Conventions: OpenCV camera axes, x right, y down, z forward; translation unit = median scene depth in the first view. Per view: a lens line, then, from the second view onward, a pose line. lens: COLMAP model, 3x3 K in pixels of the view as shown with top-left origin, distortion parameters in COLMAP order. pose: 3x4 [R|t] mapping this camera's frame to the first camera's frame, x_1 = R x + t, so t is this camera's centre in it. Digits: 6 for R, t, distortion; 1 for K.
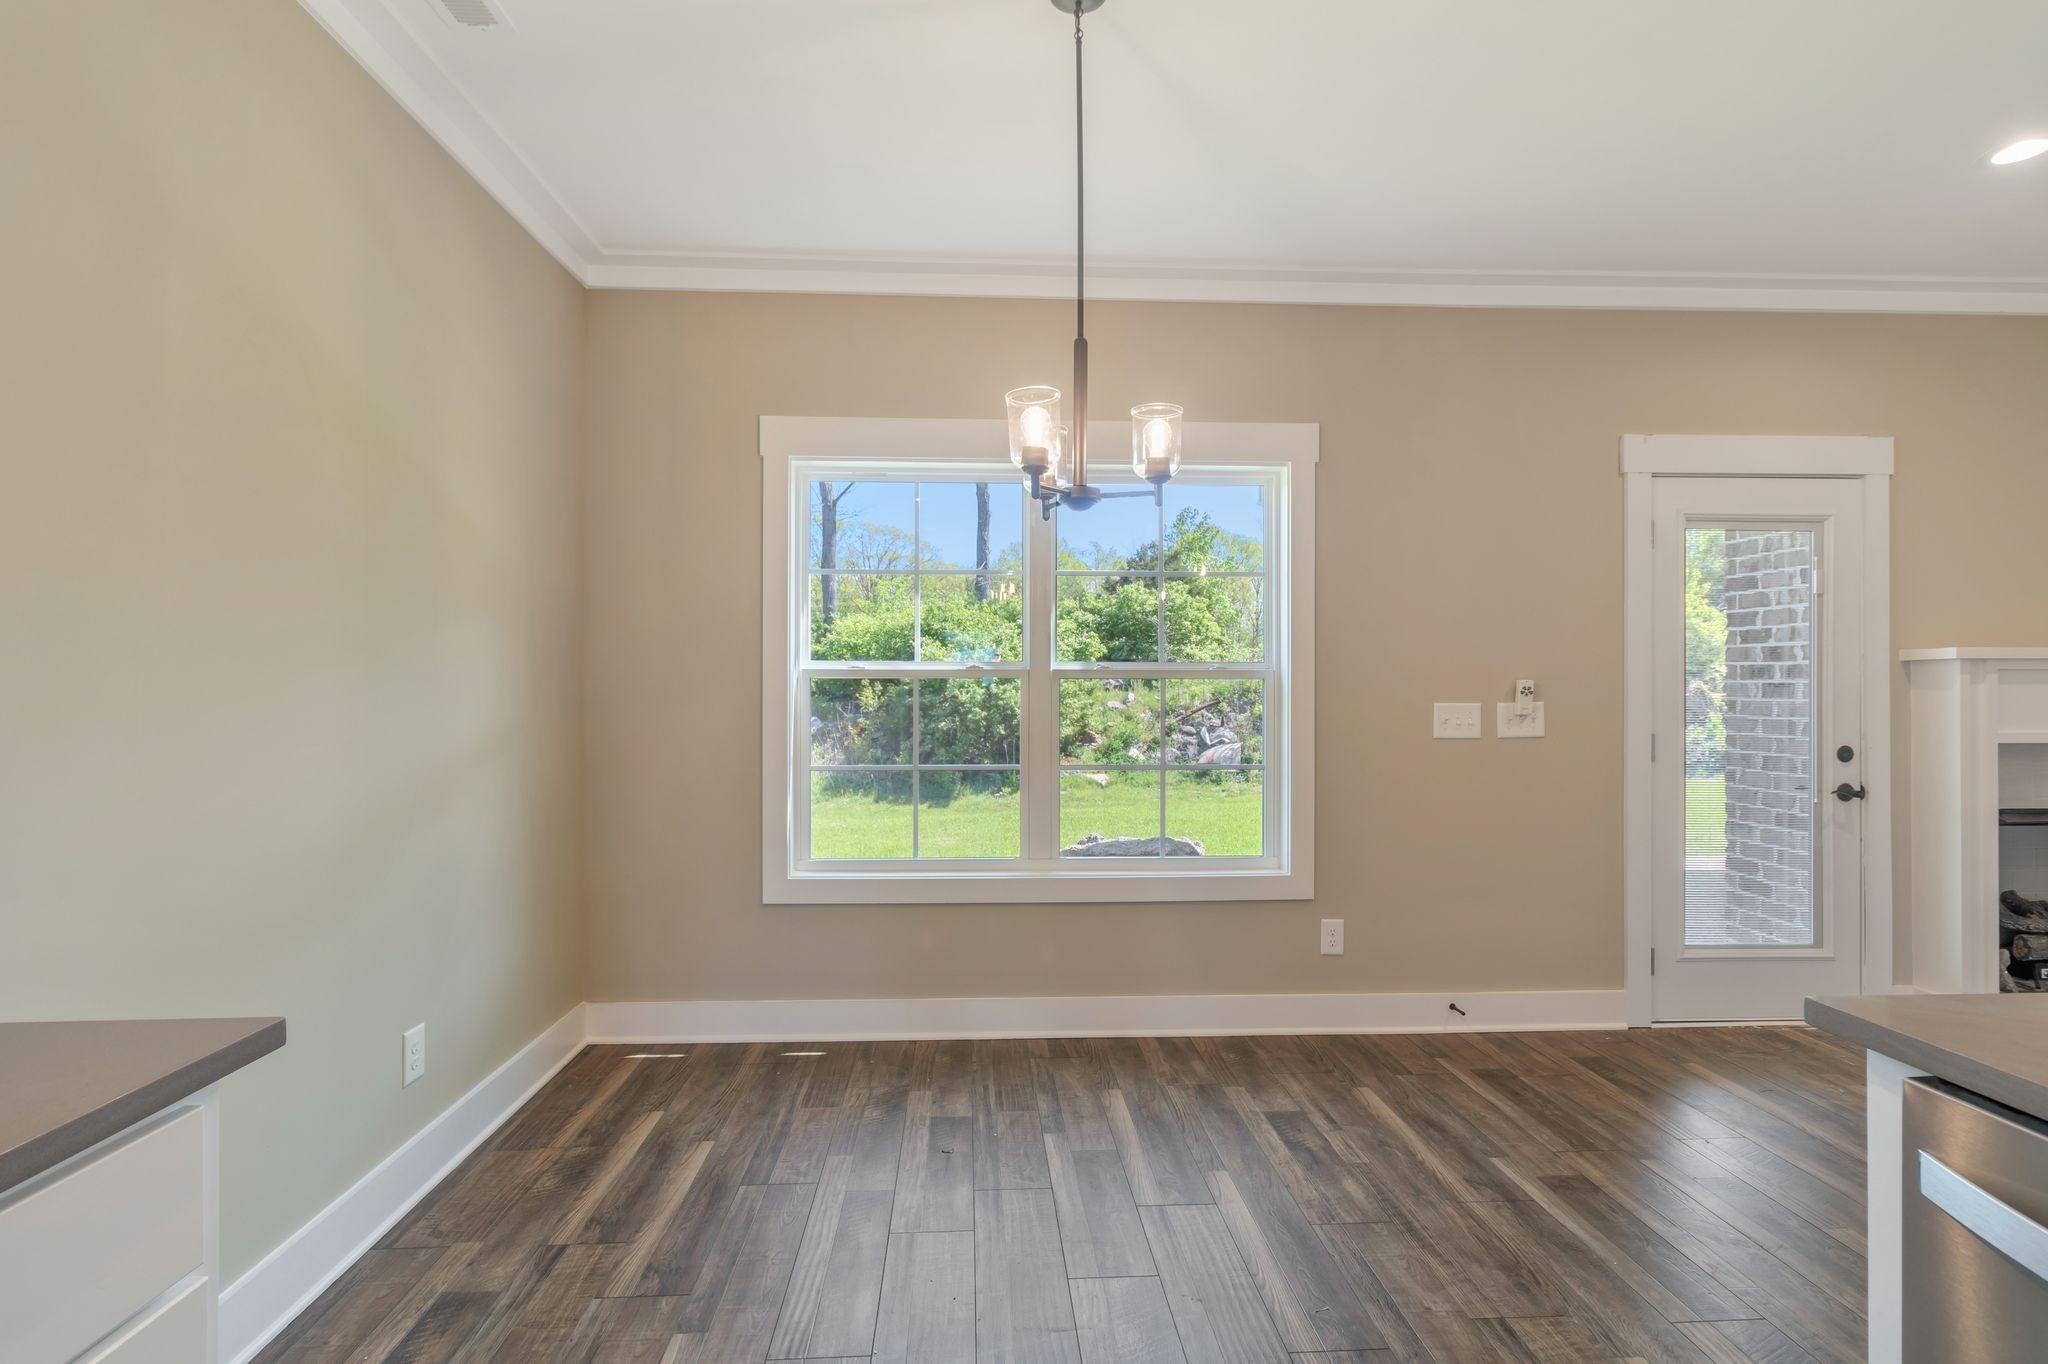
lens RADIAL K [[955.9, 0, 1019.4], [0, 955.9, 689.3], [0, 0, 1]] dist [0.001187, 0.000006]
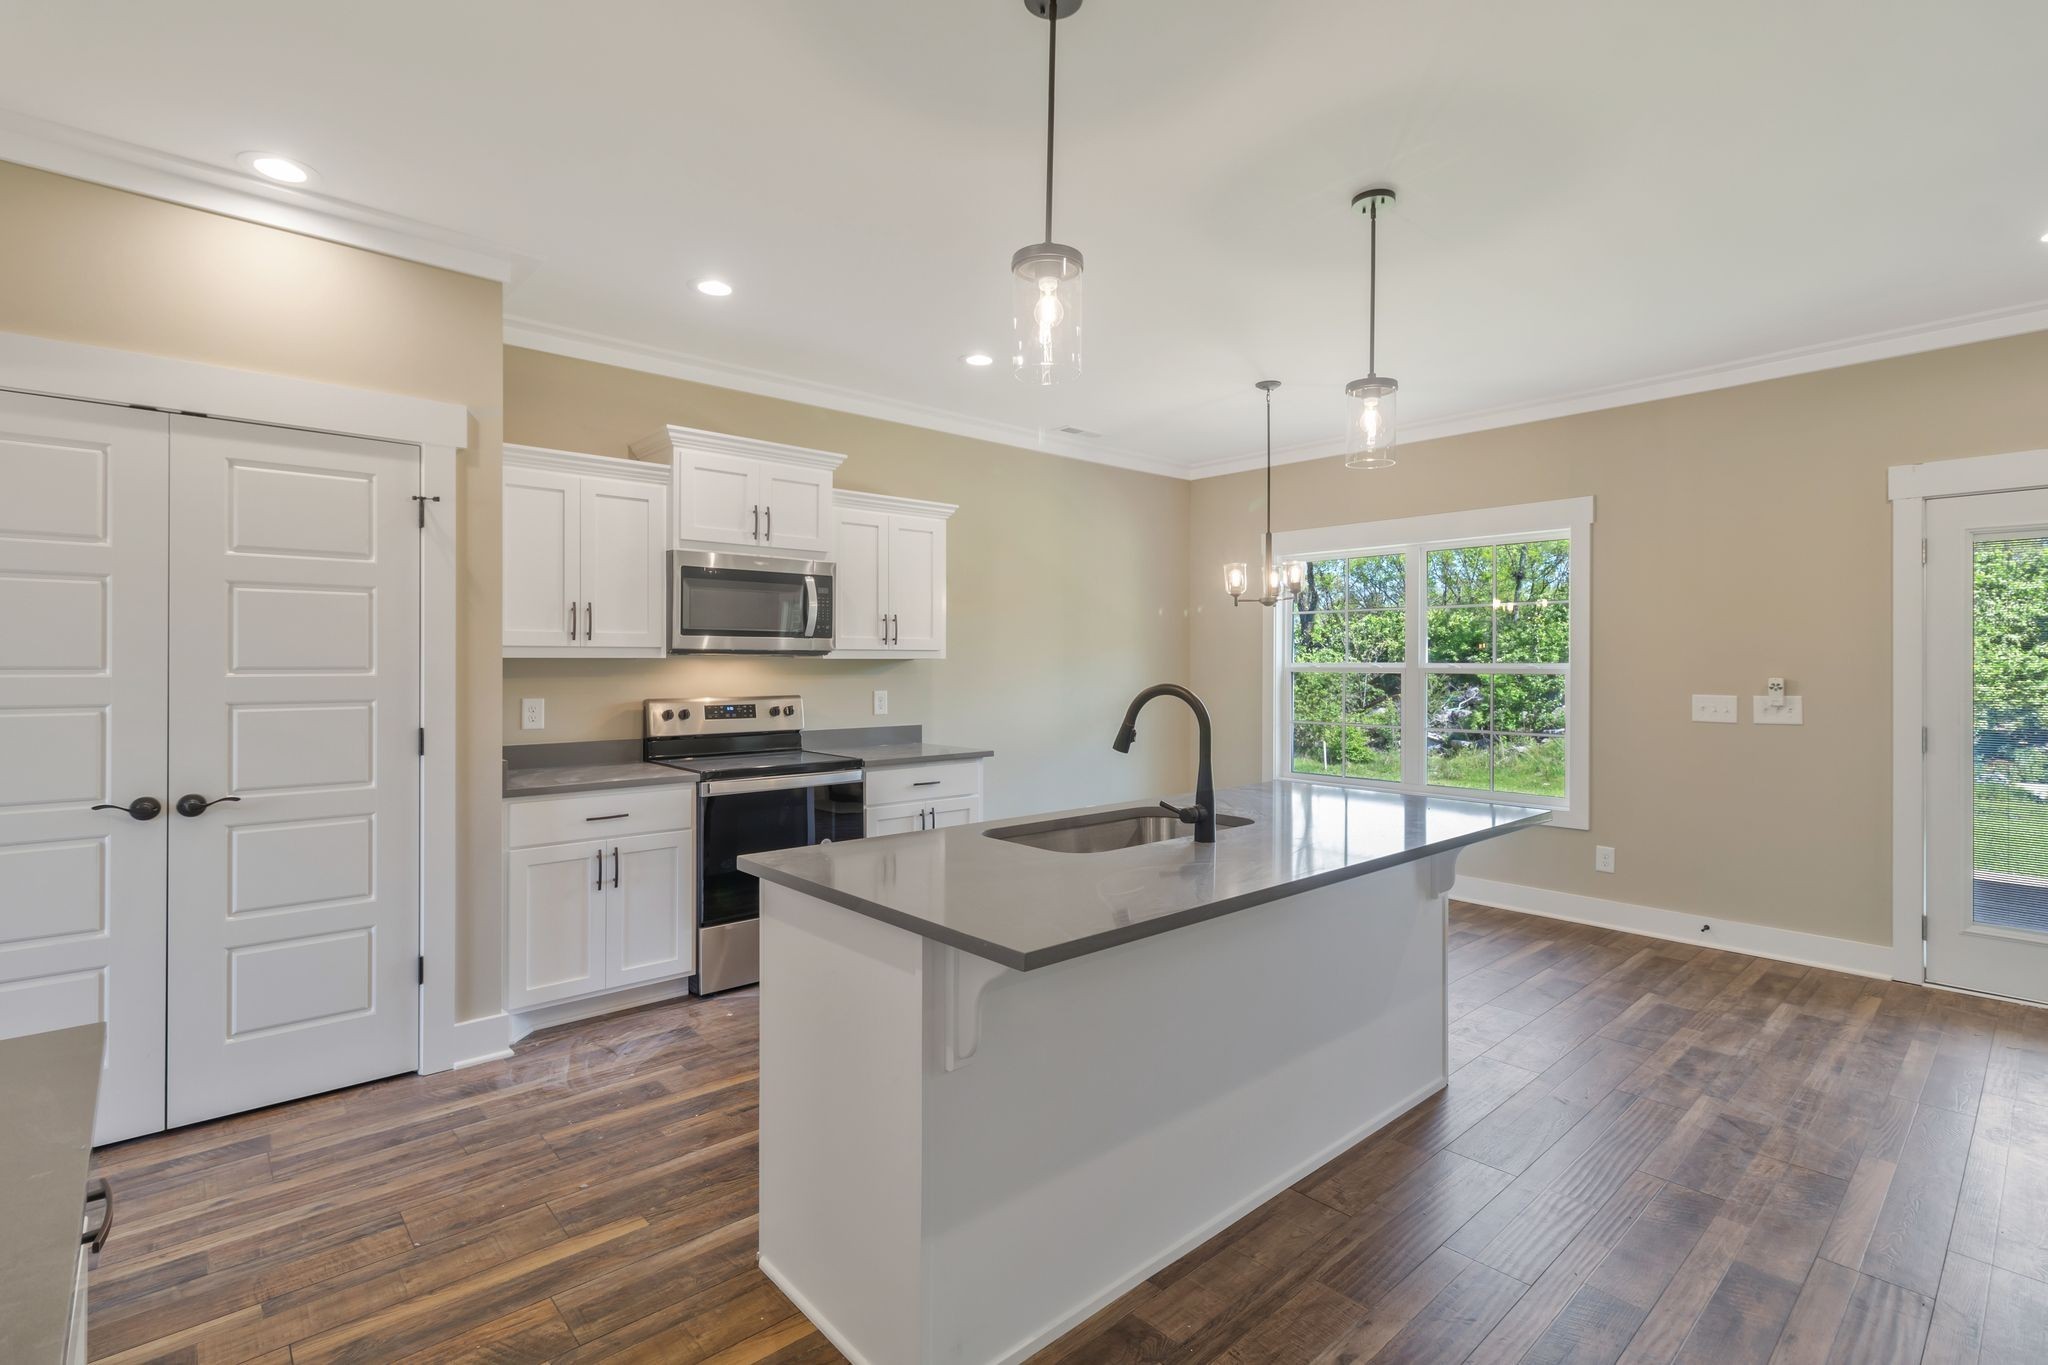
lens RADIAL K [[953.2, 0, 1024.3], [0, 953.2, 662.0], [0, 0, 1]] dist [0.001589, 0.000274]
pose [[0.631104, 0.000537, -0.775698, 0.866560], [-0.002807, 0.999995, -0.001591, -0.025635], [0.775693, 0.003182, 0.631102, -0.541544]]
